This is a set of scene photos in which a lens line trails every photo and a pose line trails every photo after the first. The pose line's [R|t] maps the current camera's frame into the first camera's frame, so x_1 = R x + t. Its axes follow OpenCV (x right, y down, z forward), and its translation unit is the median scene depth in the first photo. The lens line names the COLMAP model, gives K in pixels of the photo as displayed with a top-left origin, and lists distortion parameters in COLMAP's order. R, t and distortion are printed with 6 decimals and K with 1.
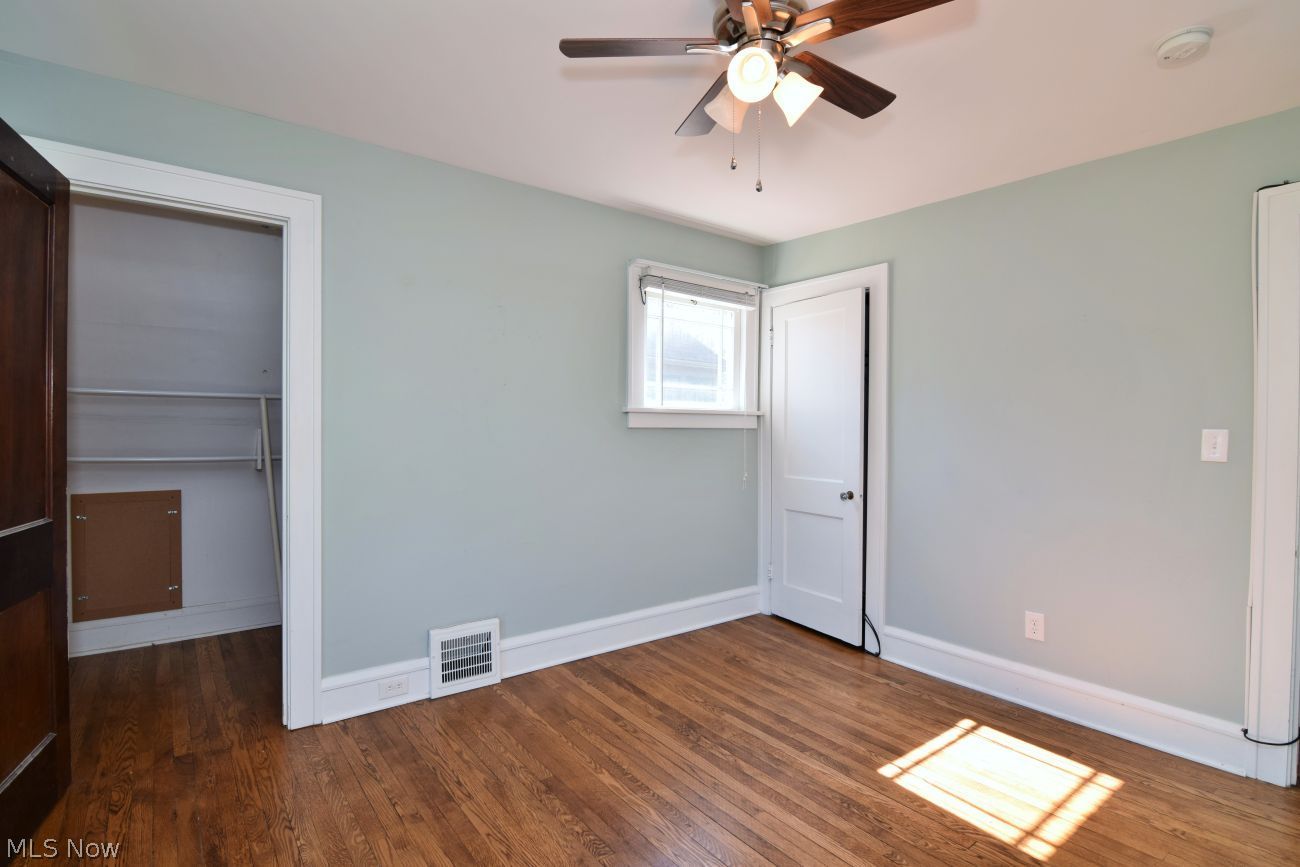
lens RADIAL K [[632.4, 0, 648.0], [0, 632.4, 432.7], [0, 0, 1]] dist [-0.009228, -0.008361]
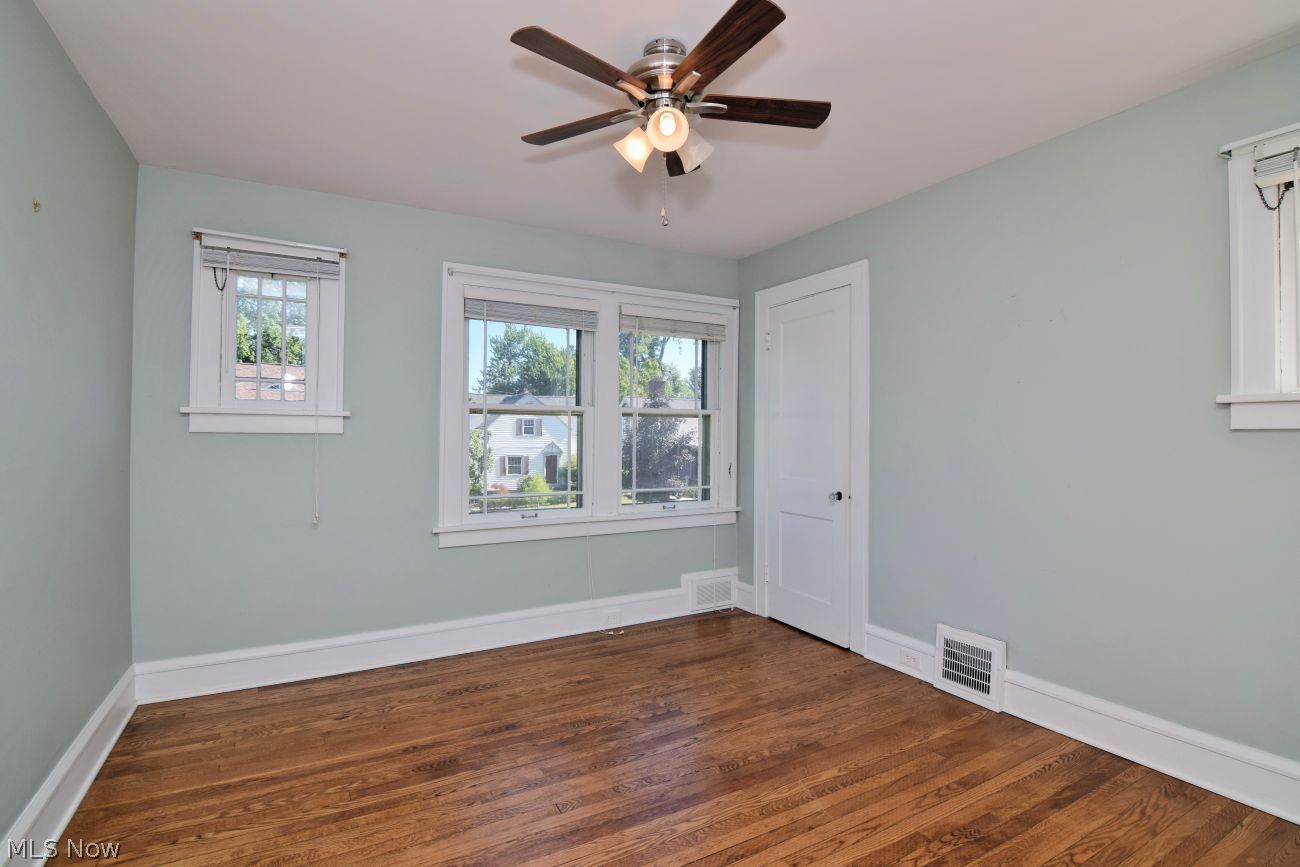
lens RADIAL K [[632.4, 0, 648.0], [0, 632.4, 432.7], [0, 0, 1]] dist [-0.009228, -0.008361]
pose [[-0.148790, -0.008880, -0.988829, 0.775668], [-0.013327, 0.999887, -0.006974, 0.008721], [0.988779, 0.012140, -0.148891, 0.671785]]
